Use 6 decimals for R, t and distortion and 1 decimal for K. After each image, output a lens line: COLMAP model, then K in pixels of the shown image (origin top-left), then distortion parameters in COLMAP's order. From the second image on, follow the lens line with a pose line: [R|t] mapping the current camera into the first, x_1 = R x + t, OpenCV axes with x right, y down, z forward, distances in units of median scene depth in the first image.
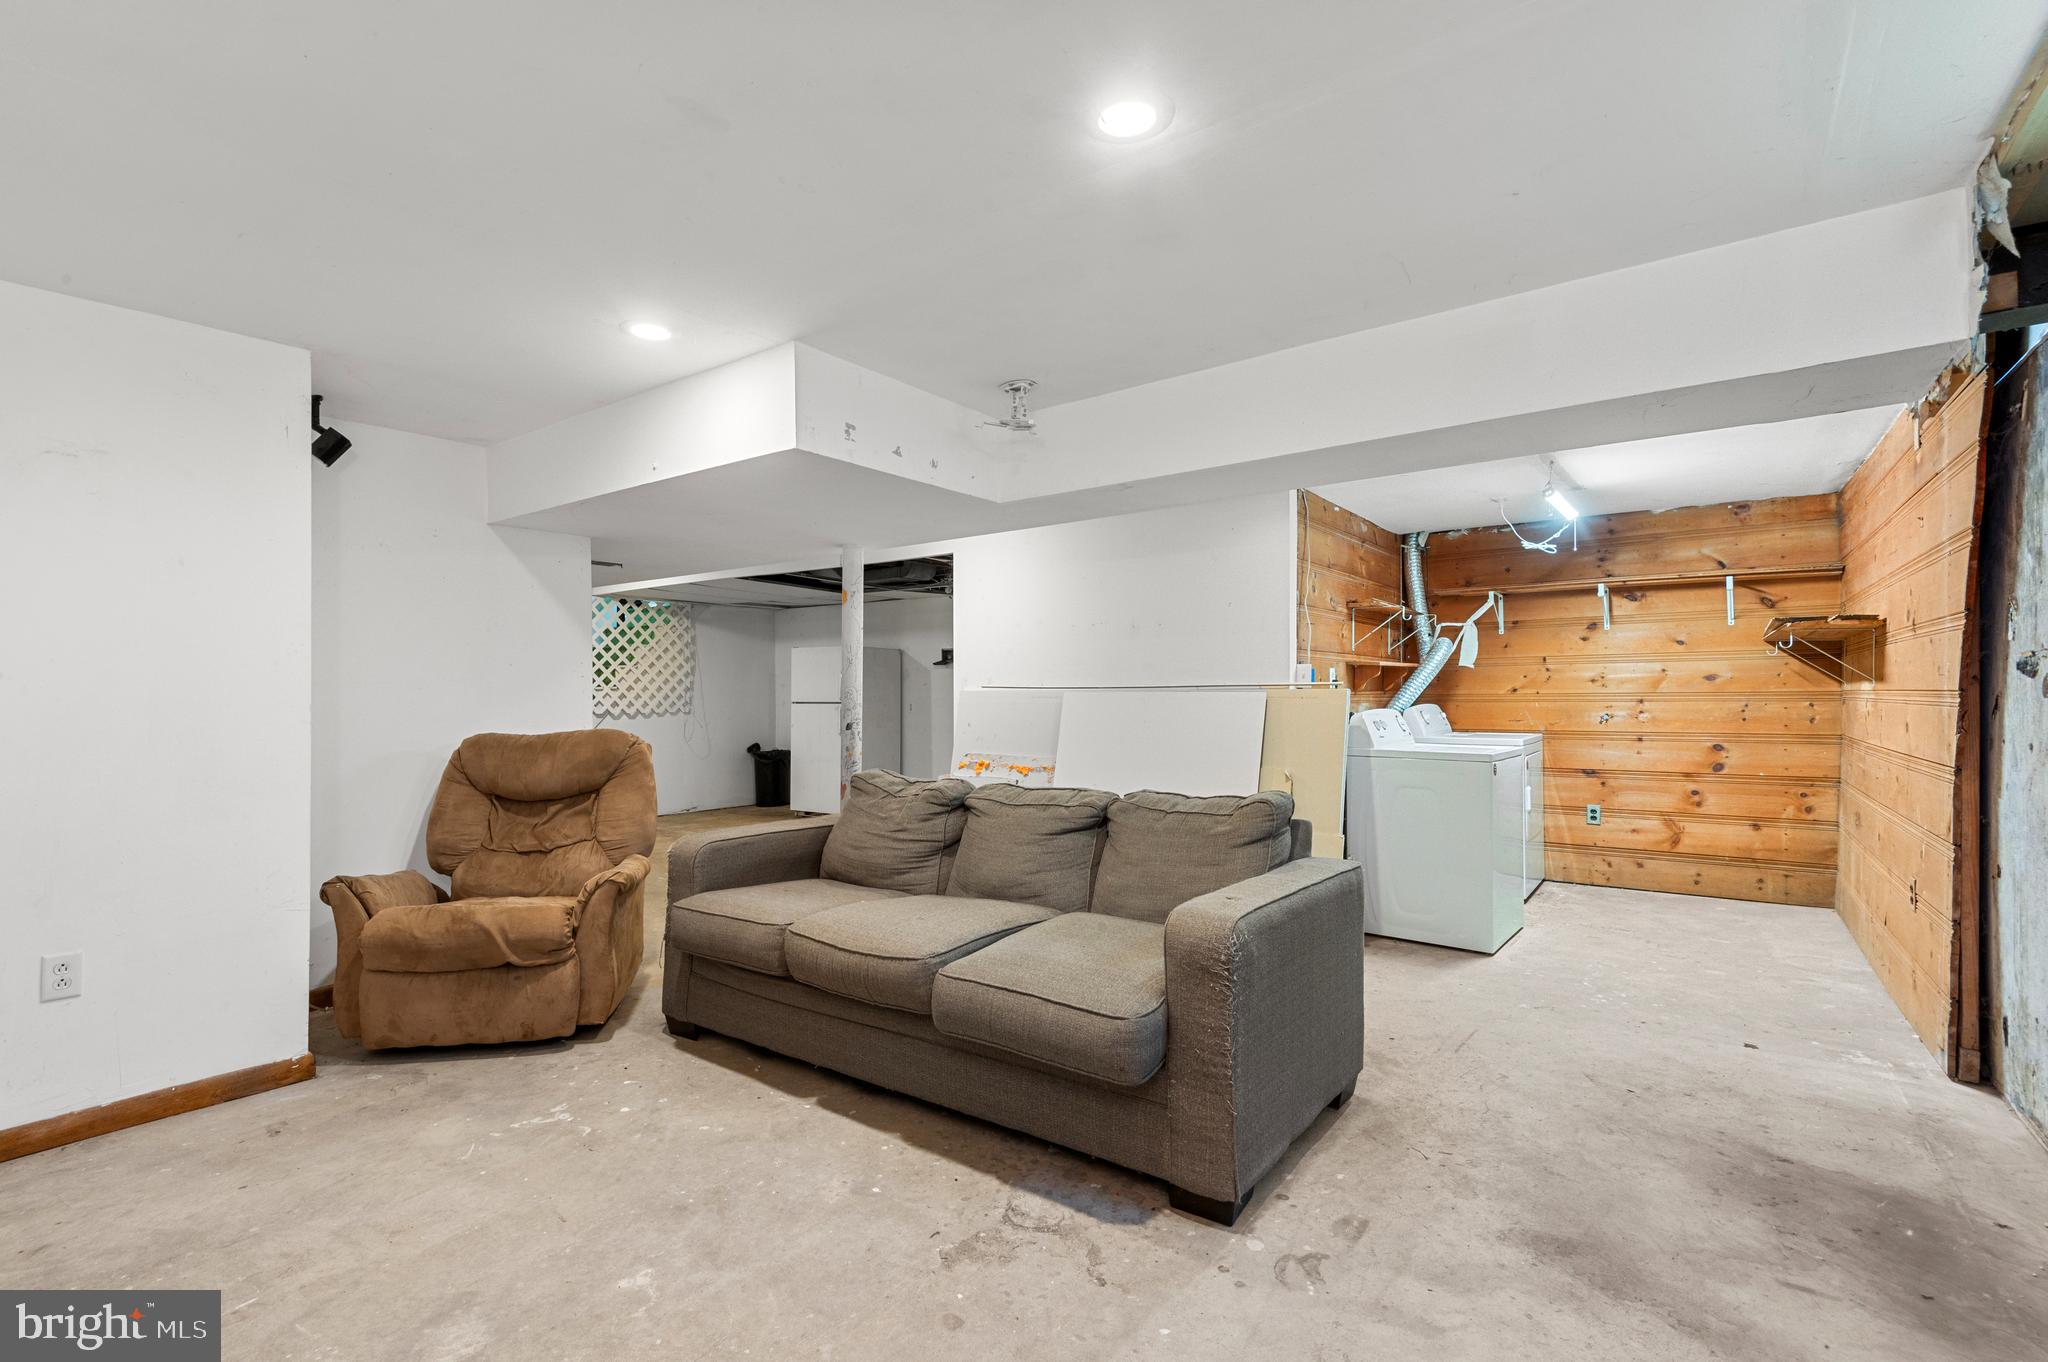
lens RADIAL K [[932.2, 0, 1019.6], [0, 932.2, 675.2], [0, 0, 1]] dist [0.015997, -0.001390]
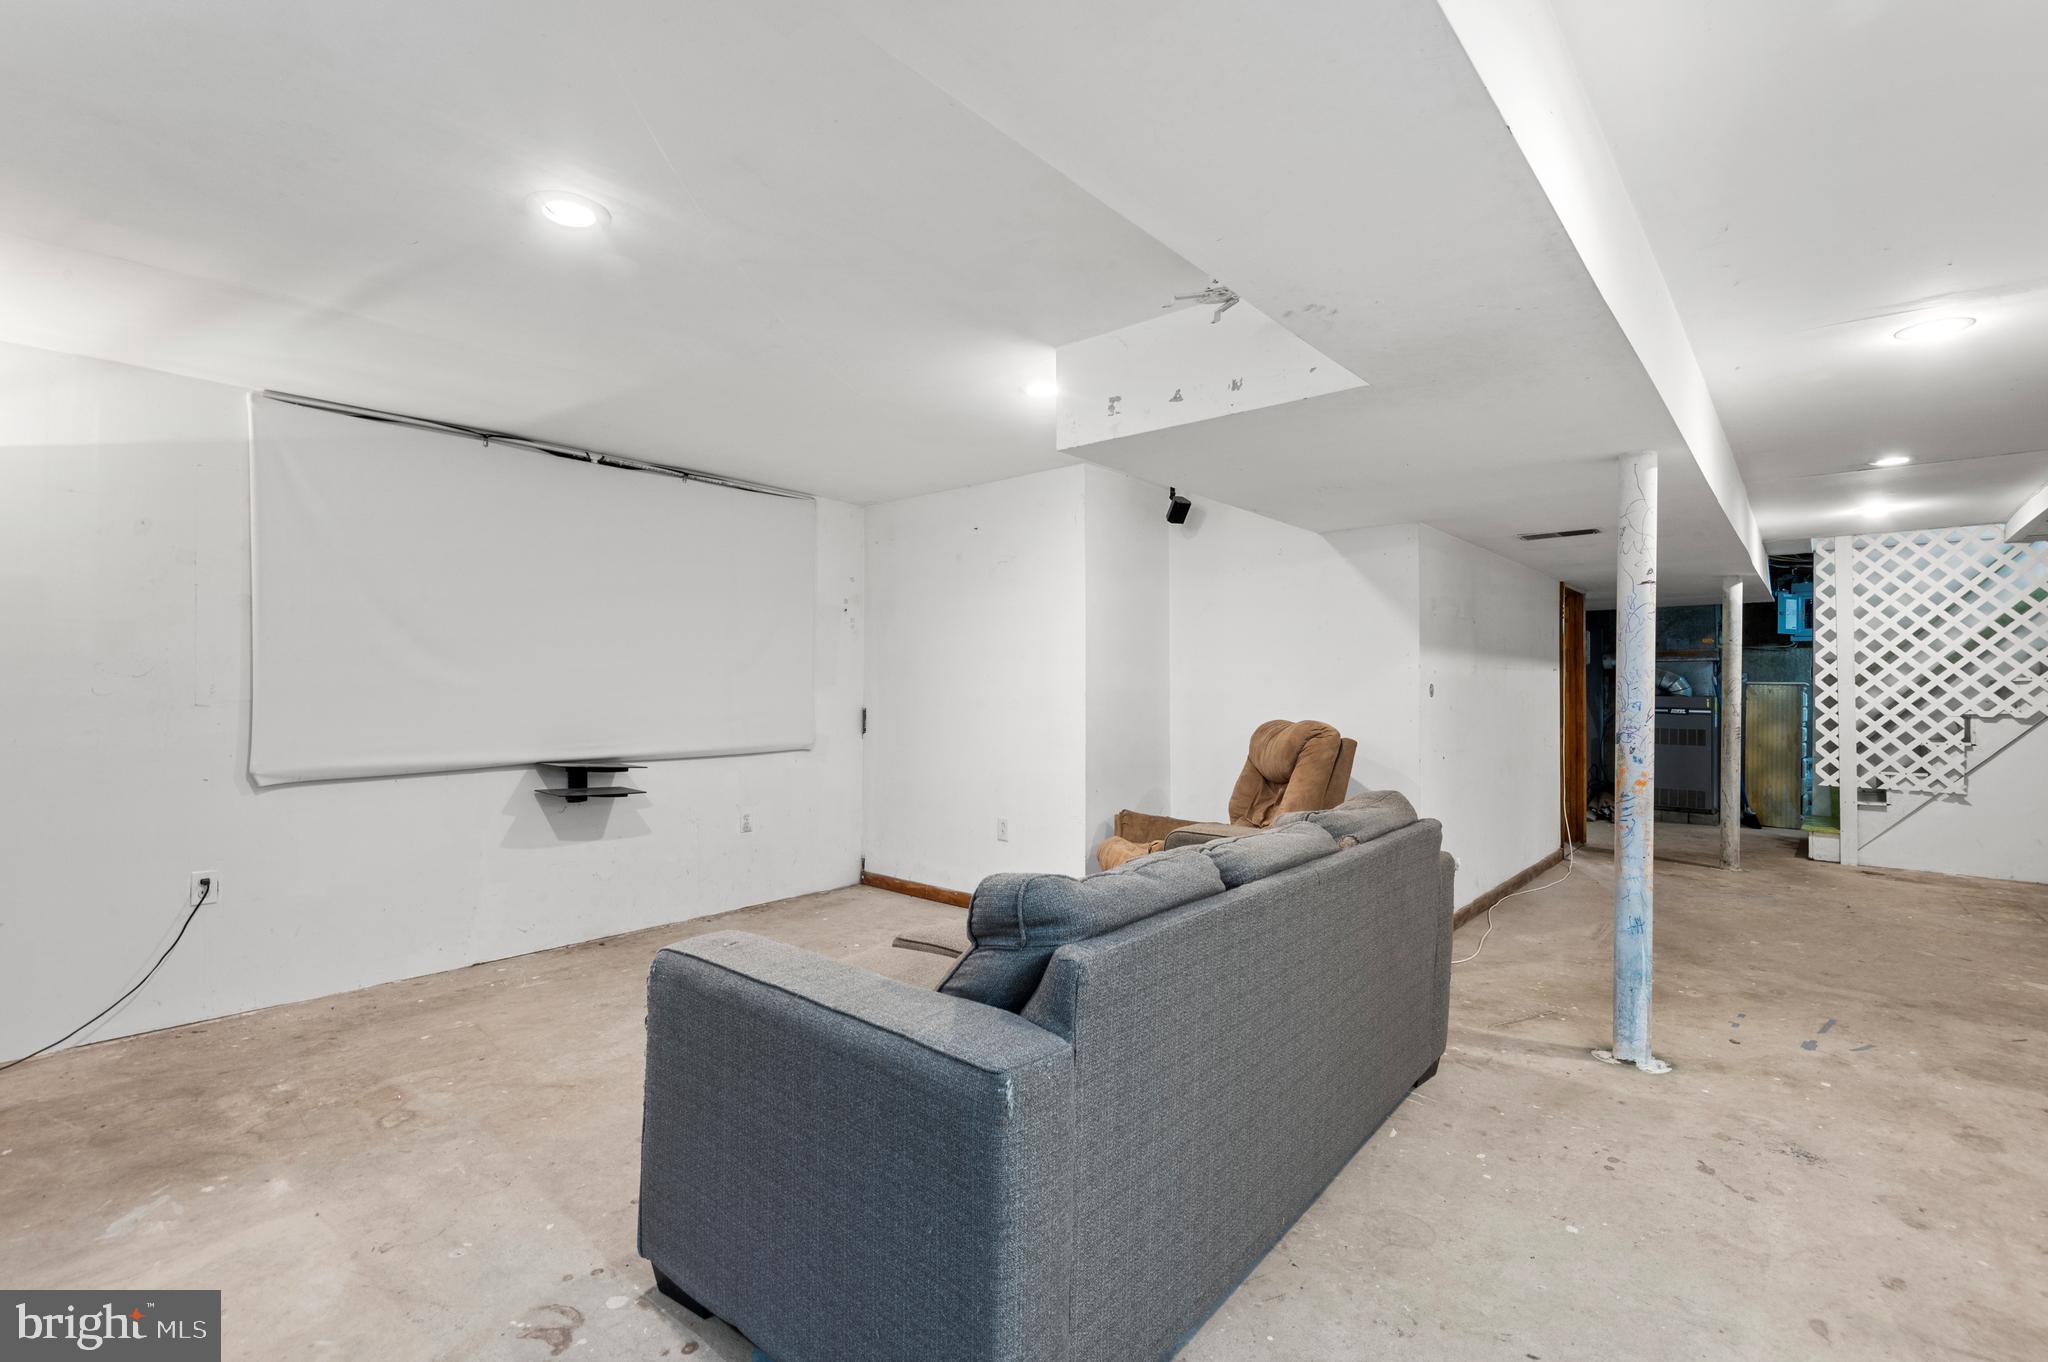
lens RADIAL K [[932.2, 0, 1019.6], [0, 932.2, 675.2], [0, 0, 1]] dist [0.015997, -0.001390]
pose [[-0.063715, -0.010587, -0.997912, 1.097418], [0.020176, 0.999726, -0.011894, 0.024341], [0.997764, -0.020892, -0.063484, 1.409580]]
